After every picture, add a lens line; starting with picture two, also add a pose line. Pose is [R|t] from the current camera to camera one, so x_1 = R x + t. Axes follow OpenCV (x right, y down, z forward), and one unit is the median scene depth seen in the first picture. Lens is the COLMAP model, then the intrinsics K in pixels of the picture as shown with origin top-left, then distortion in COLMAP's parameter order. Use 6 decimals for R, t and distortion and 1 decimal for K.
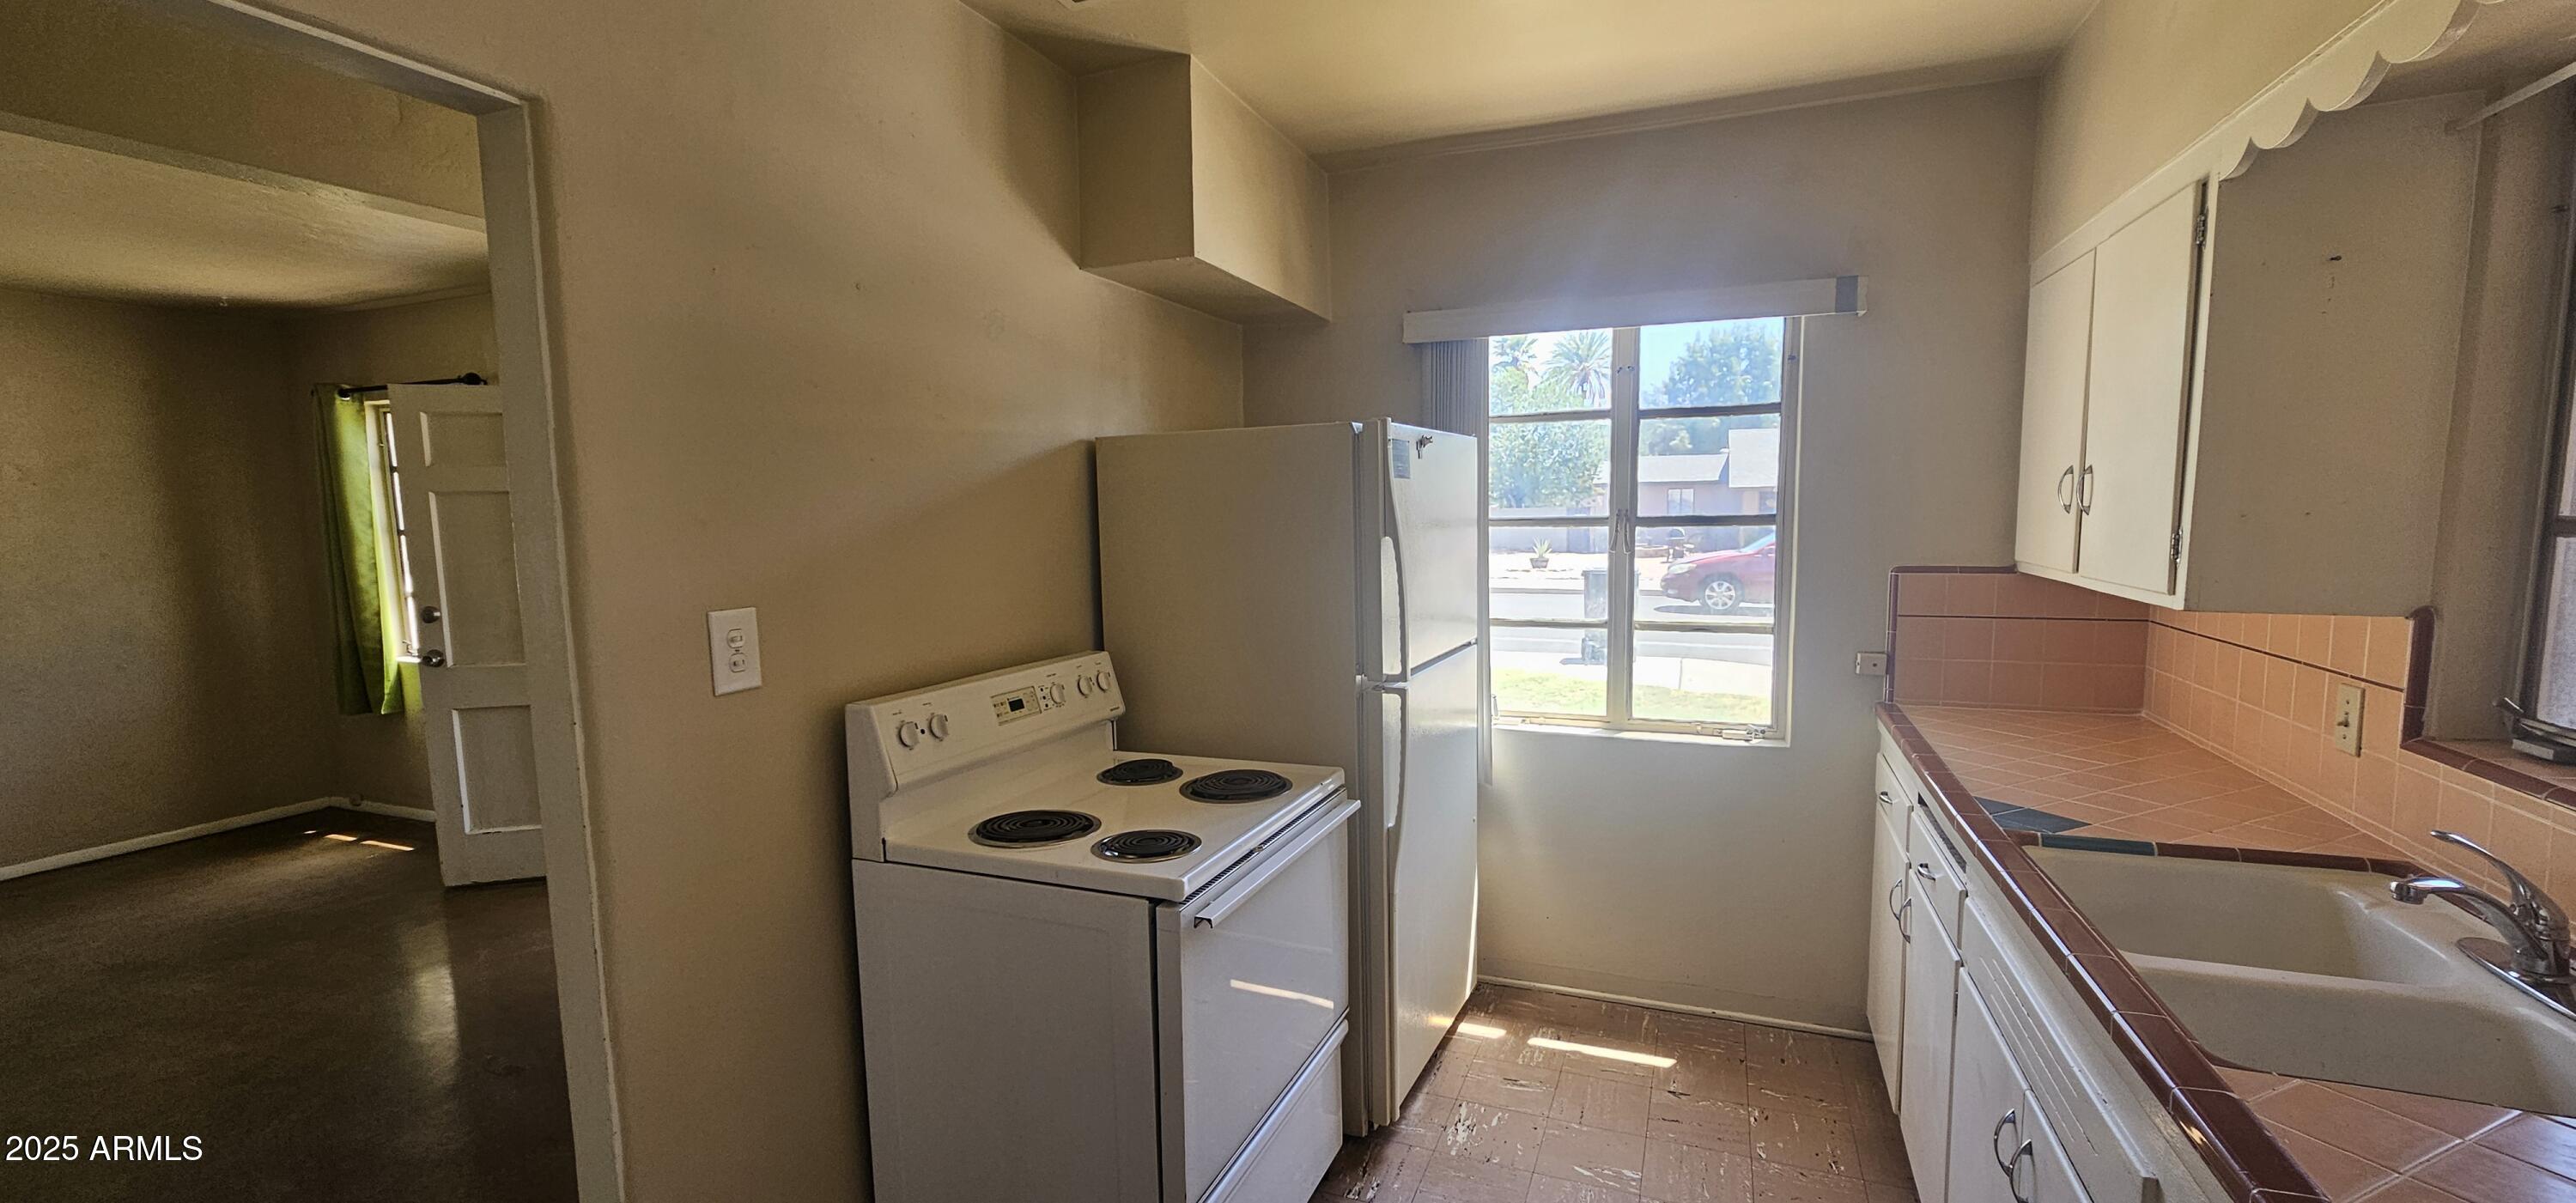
lens RADIAL K [[1042.5, 0, 1293.7], [0, 1042.5, 626.1], [0, 0, 1]] dist [-0.001650, -0.000708]
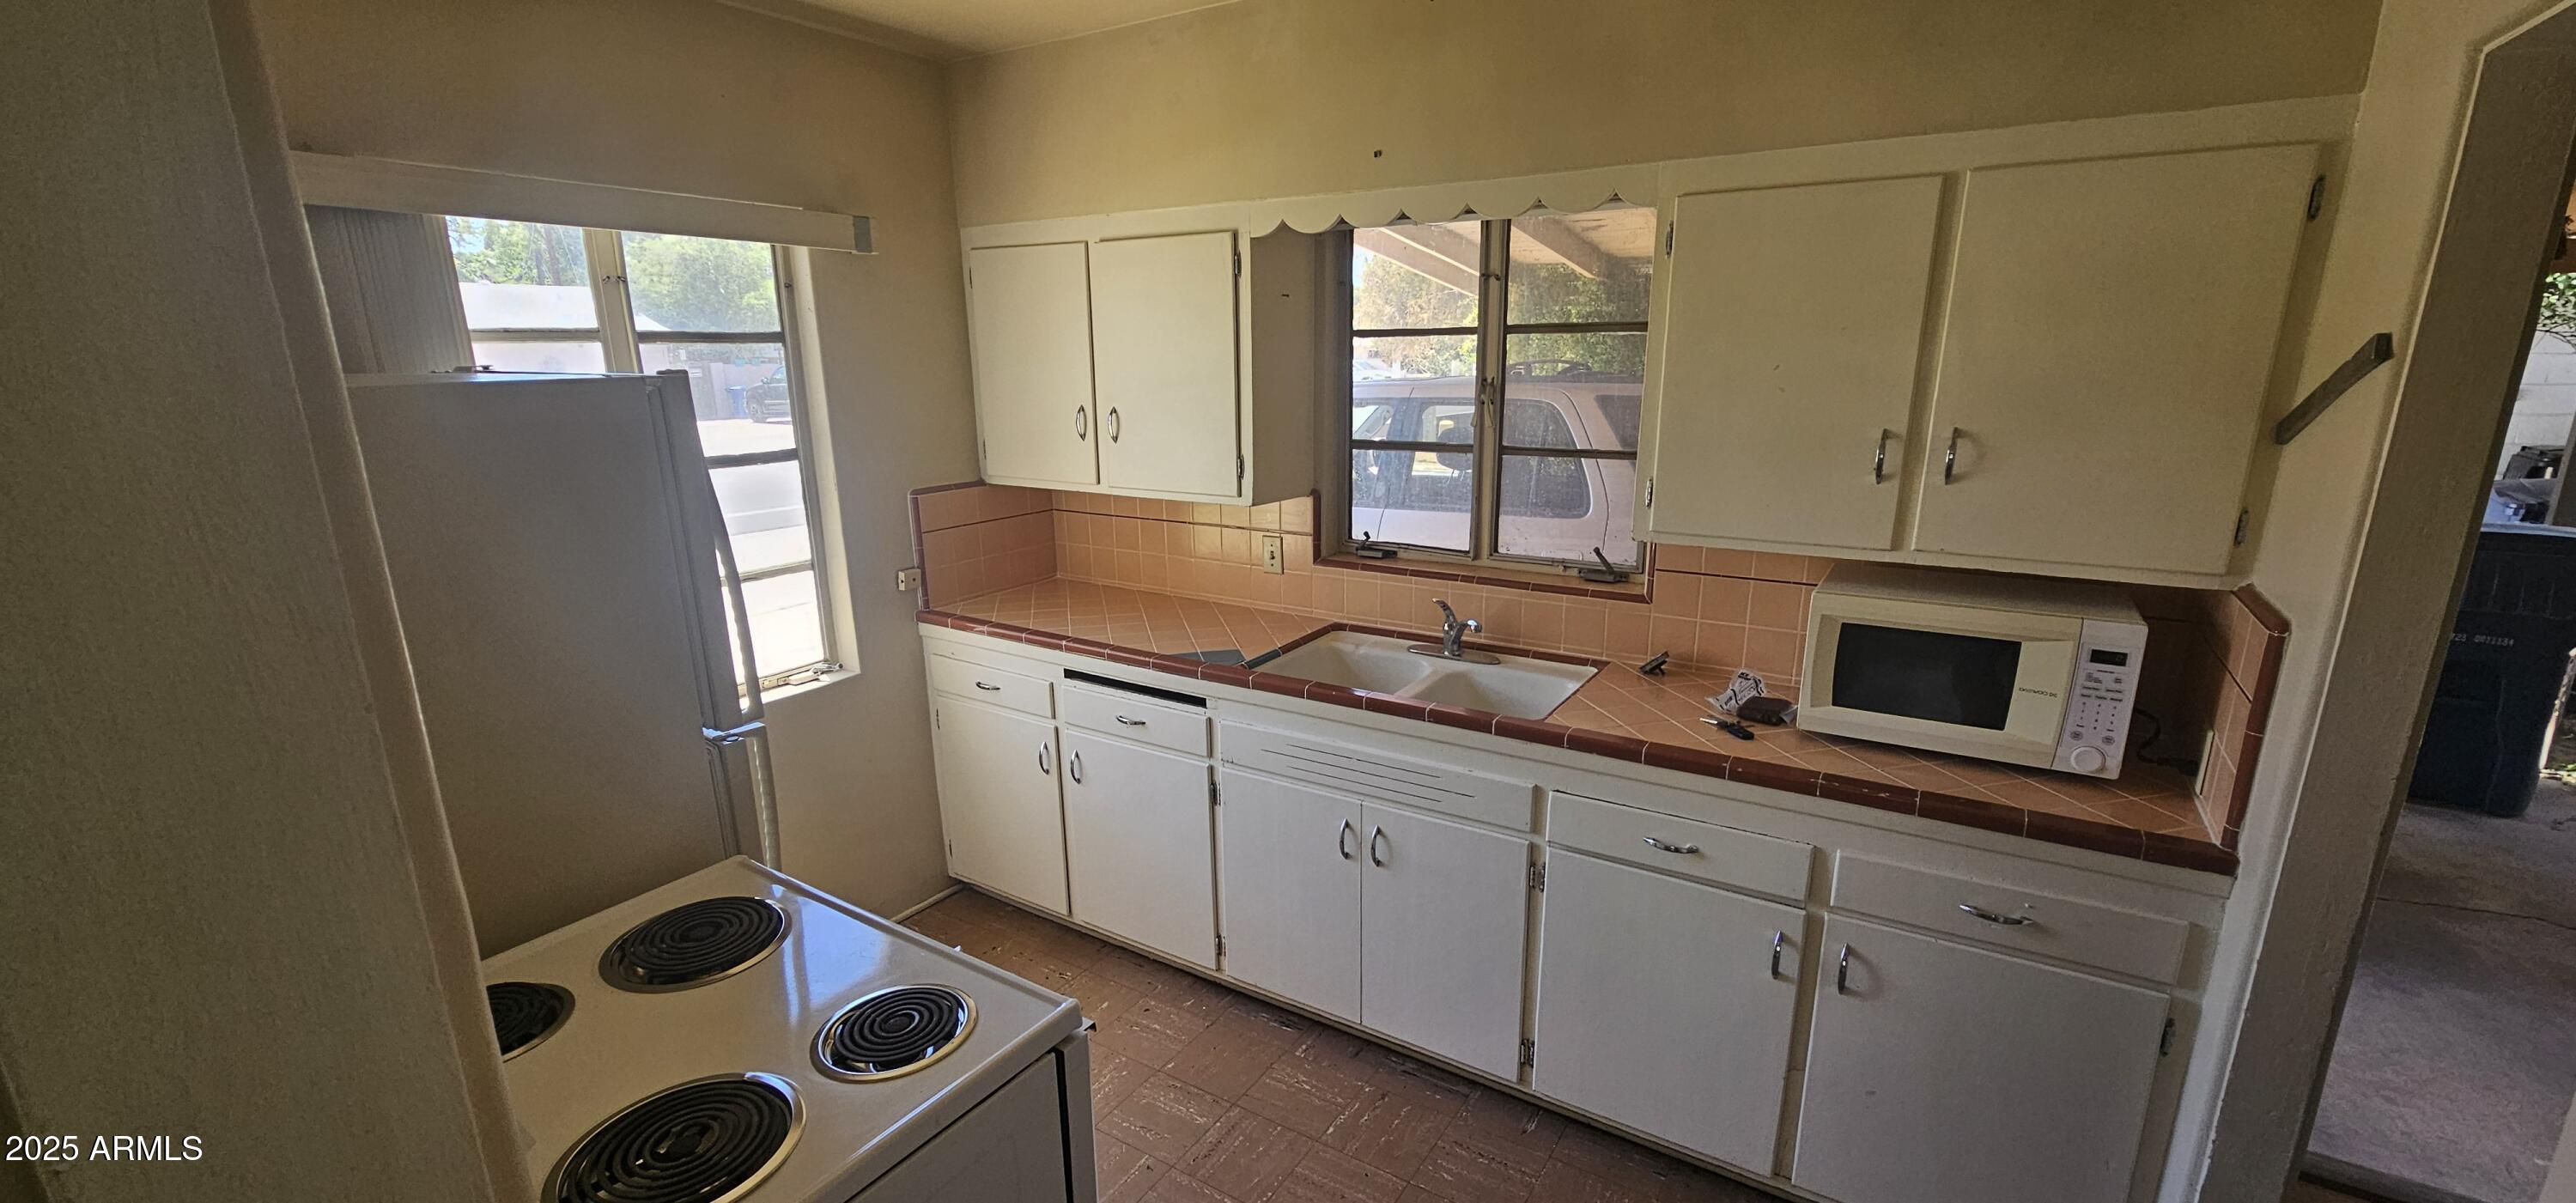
lens RADIAL K [[1031.9, 0, 1287.6], [0, 1031.9, 622.7], [0, 0, 1]] dist [-0.018654, -0.000045]
pose [[0.196184, -0.234798, 0.952041, -0.492642], [0.118158, 0.969494, 0.214754, -0.123812], [-0.973422, 0.070360, 0.217942, 0.423081]]
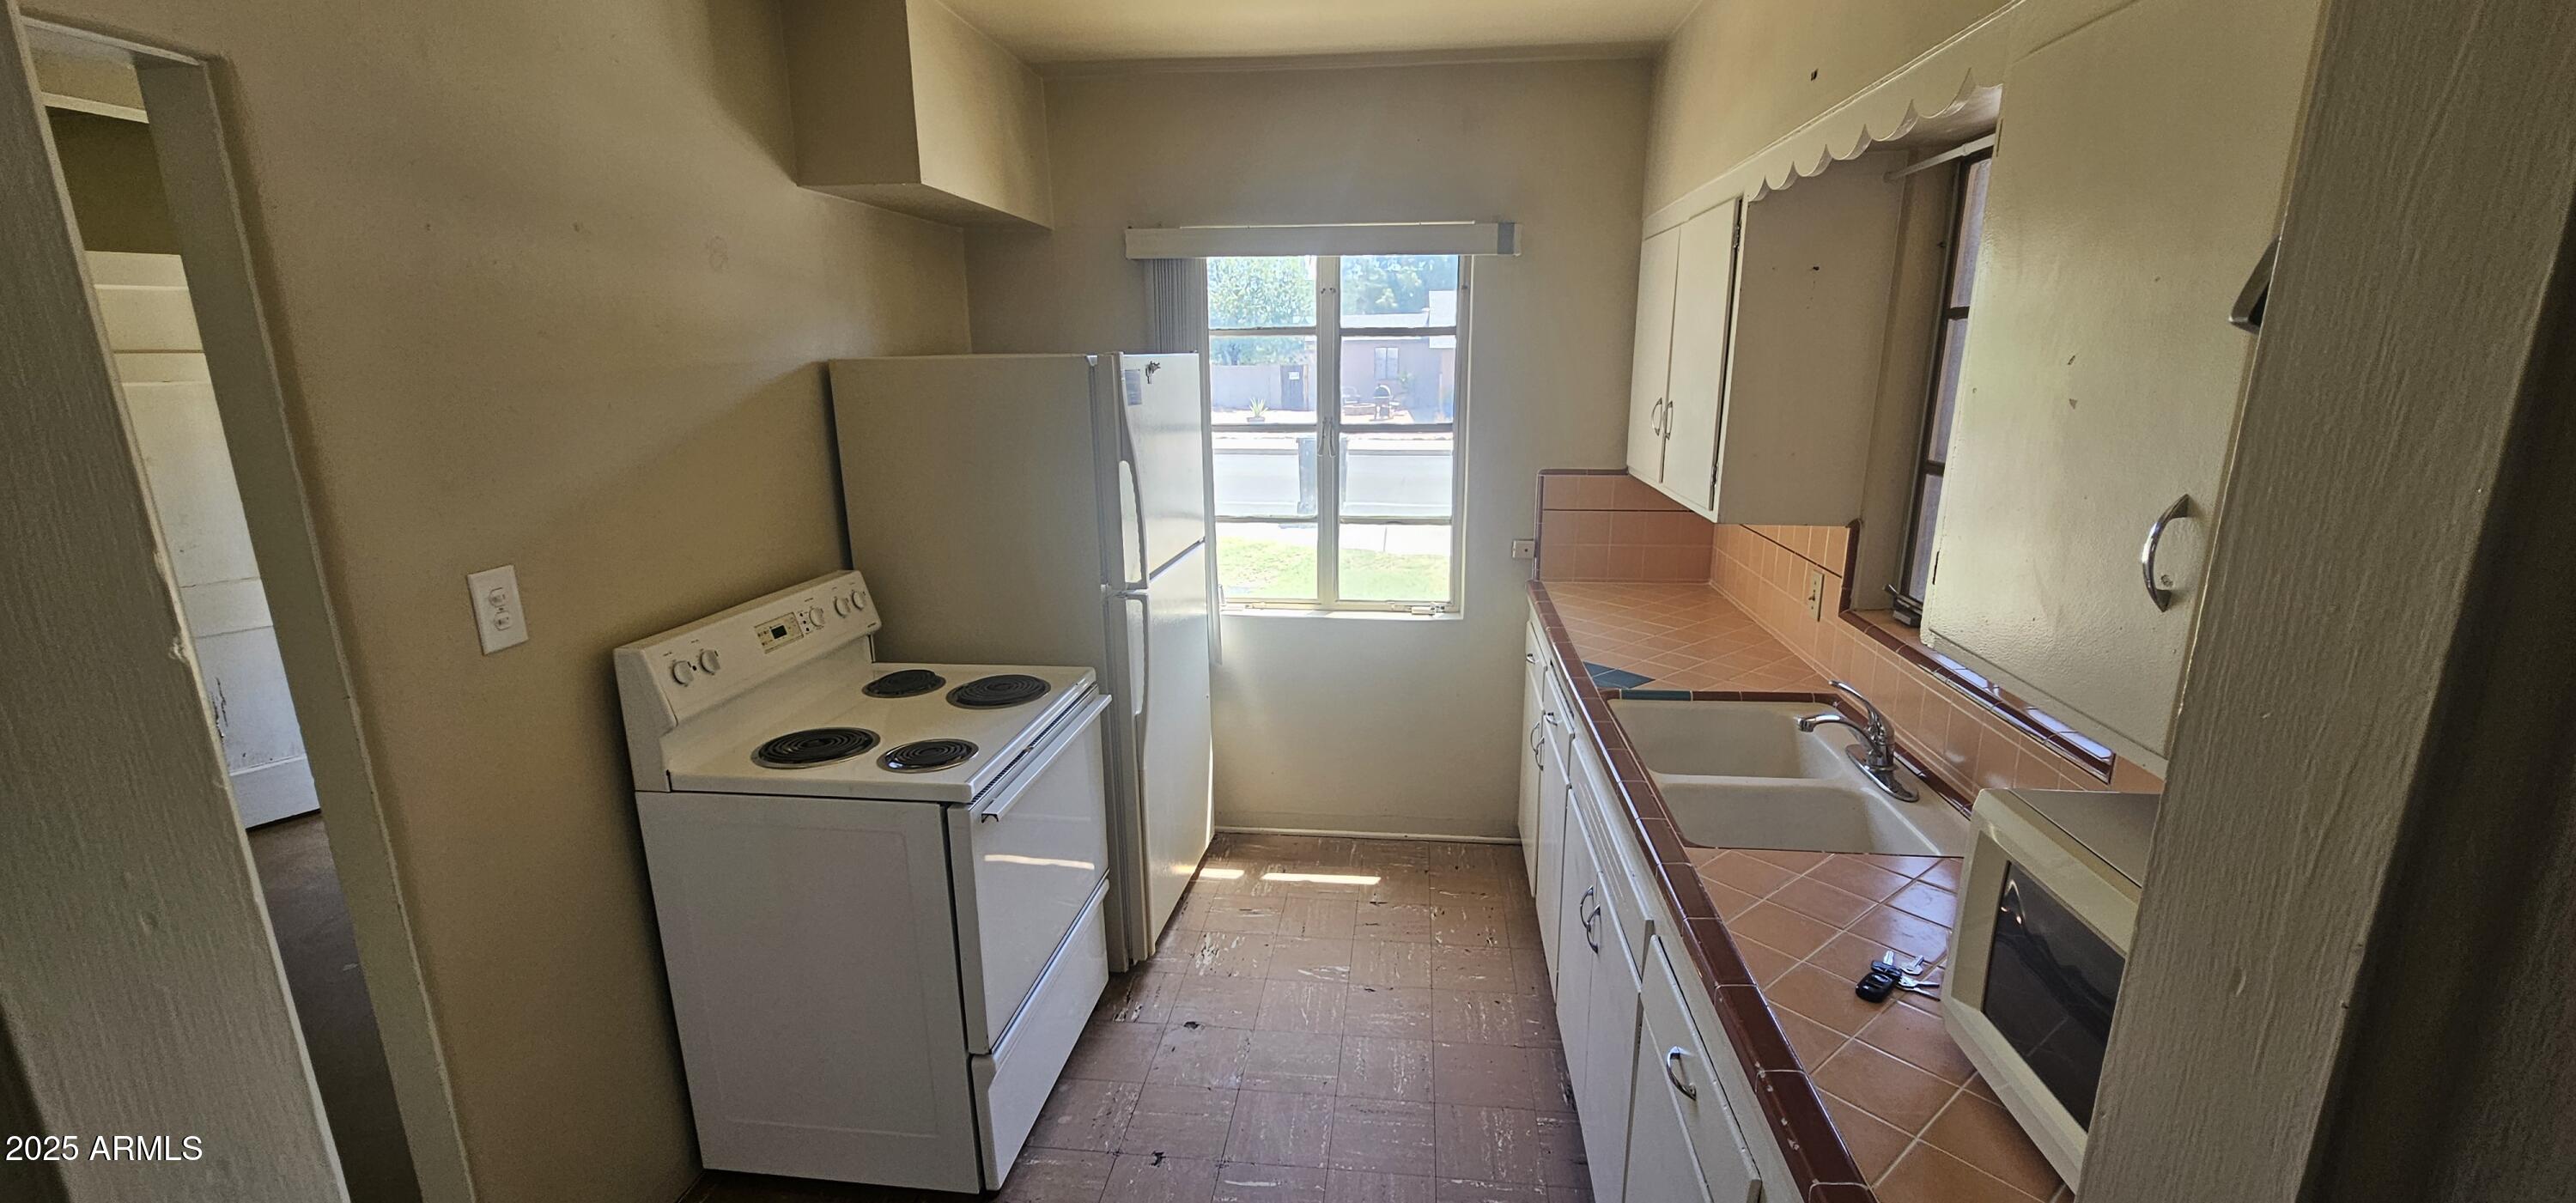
lens RADIAL K [[1059.3, 0, 1296.7], [0, 1059.3, 627.1], [0, 0, 1]] dist [-0.002835, -0.000209]
pose [[0.964183, -0.058191, 0.258775, -0.035183], [0.020845, 0.989243, 0.144786, -0.068507], [-0.264417, -0.134206, 0.955025, -0.150793]]
